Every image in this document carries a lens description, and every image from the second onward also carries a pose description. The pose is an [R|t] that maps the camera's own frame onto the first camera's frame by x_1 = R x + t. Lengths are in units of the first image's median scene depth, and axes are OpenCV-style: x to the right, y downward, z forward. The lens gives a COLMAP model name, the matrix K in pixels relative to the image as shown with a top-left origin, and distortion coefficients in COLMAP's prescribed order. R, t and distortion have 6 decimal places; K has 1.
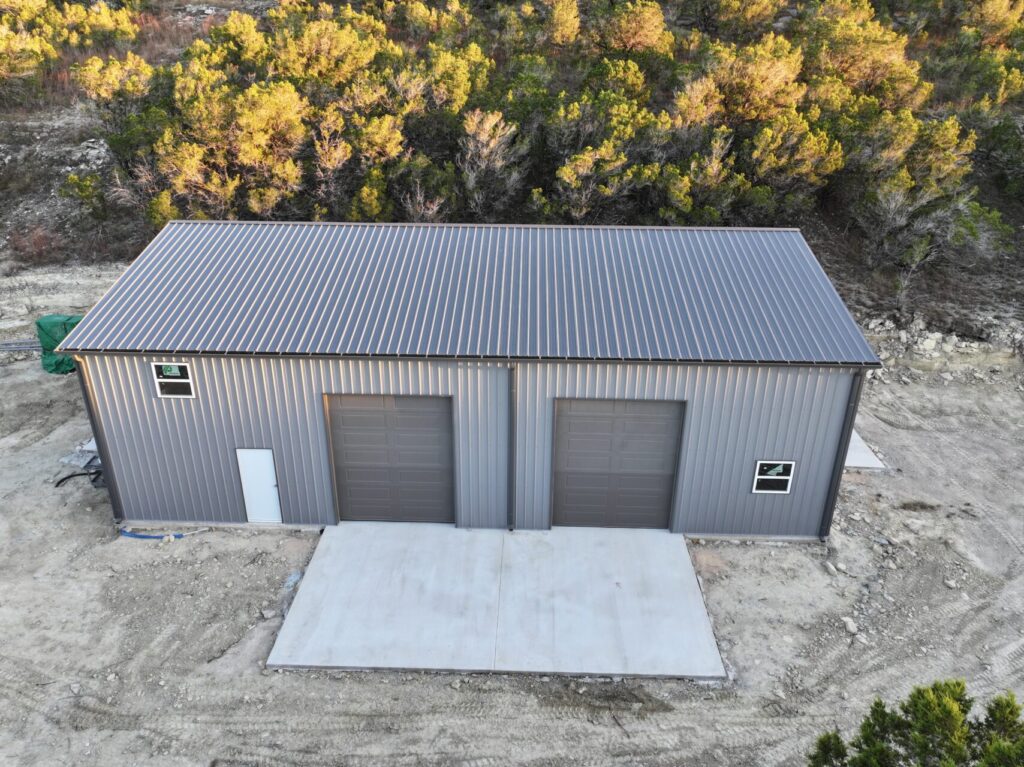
lens RADIAL K [[725.4, 0, 512.0], [0, 725.4, 383.5], [0, 0, 1]] dist [0.005009, 0.009313]
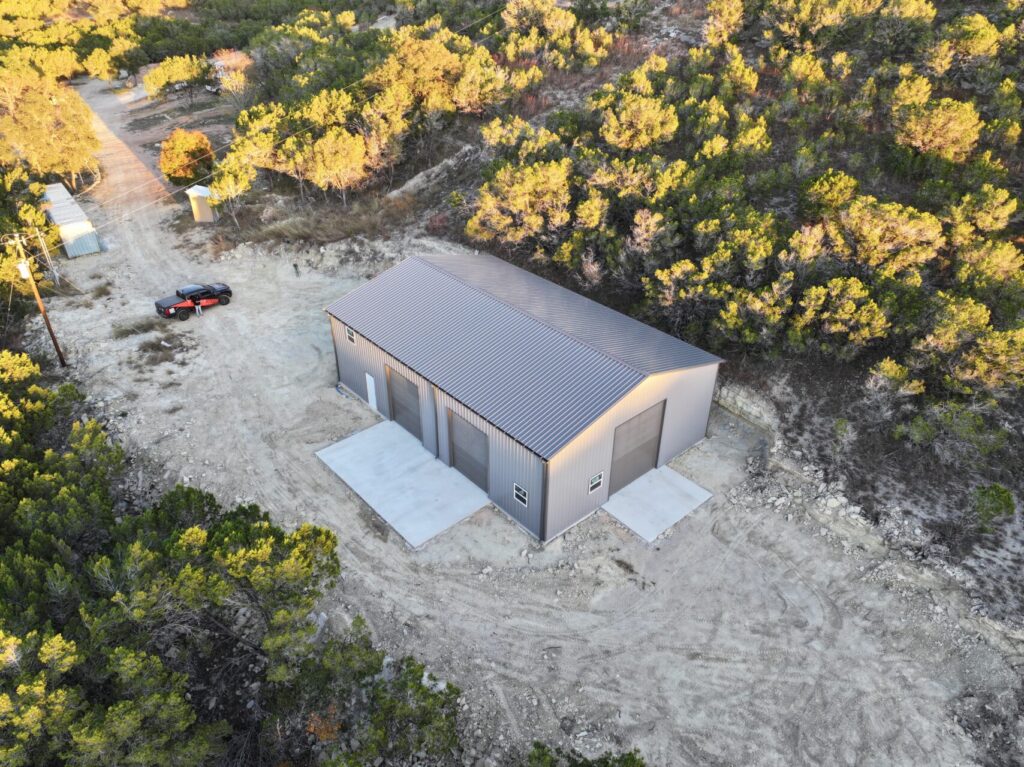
lens RADIAL K [[725.4, 0, 512.0], [0, 725.4, 383.5], [0, 0, 1]] dist [0.005009, 0.009313]
pose [[0.680758, 0.387886, -0.621380, 1.217033], [-0.303683, 0.921404, 0.242468, -0.505562], [0.666593, 0.023640, 0.745047, -0.352975]]
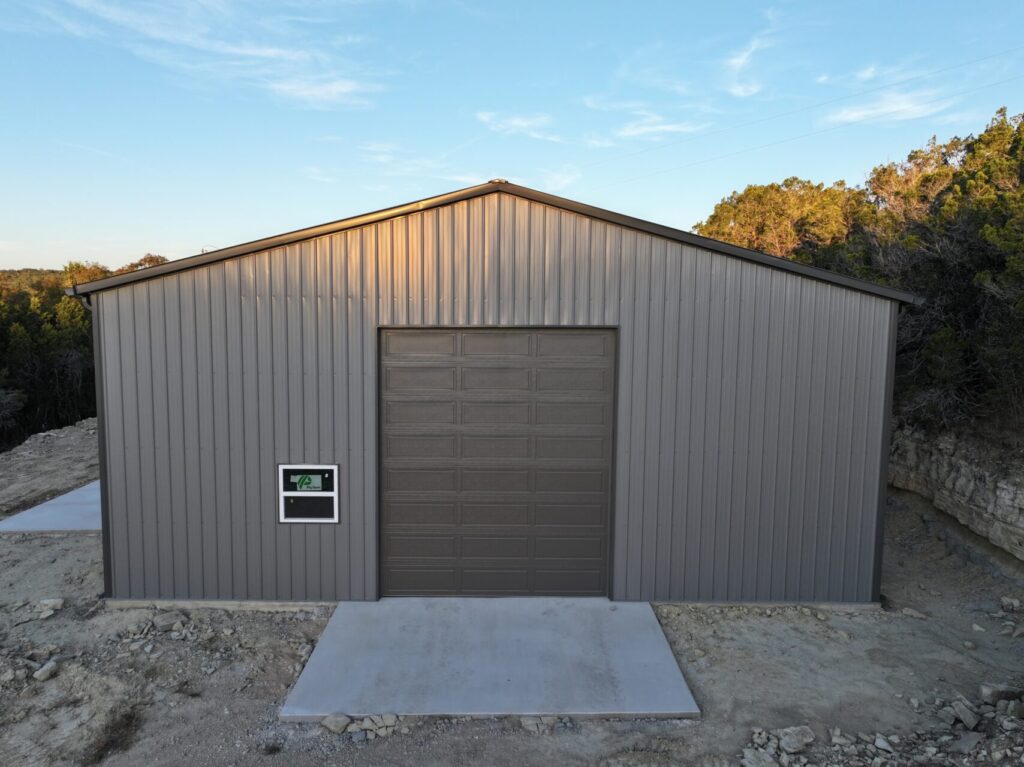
lens RADIAL K [[725.4, 0, 512.0], [0, 725.4, 383.5], [0, 0, 1]] dist [0.005009, 0.009313]
pose [[0.027450, 0.090344, -0.995532, 0.950933], [-0.426147, 0.901934, 0.070100, -0.132060], [0.904237, 0.422319, 0.063258, 1.089078]]
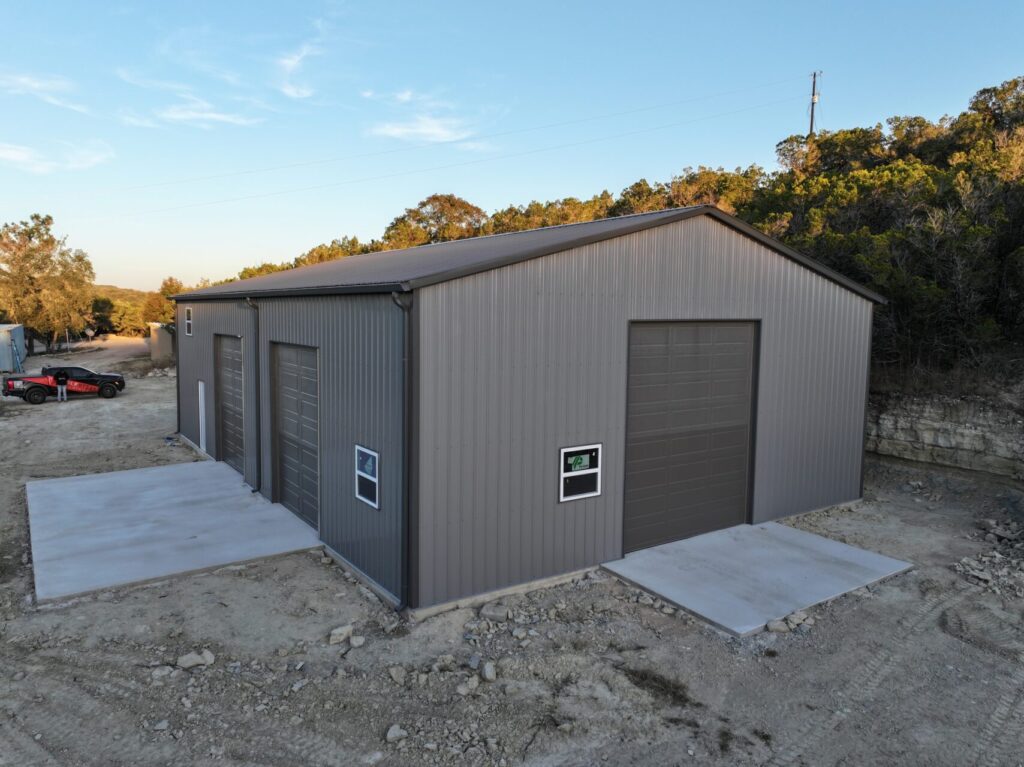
lens RADIAL K [[726.9, 0, 513.8], [0, 726.9, 360.0], [0, 0, 1]] dist [-0.013508, 0.035582]
pose [[0.588247, 0.050145, -0.807125, 0.863007], [-0.342959, 0.919343, -0.192838, 0.099823], [0.732356, 0.390247, 0.557998, 0.595284]]
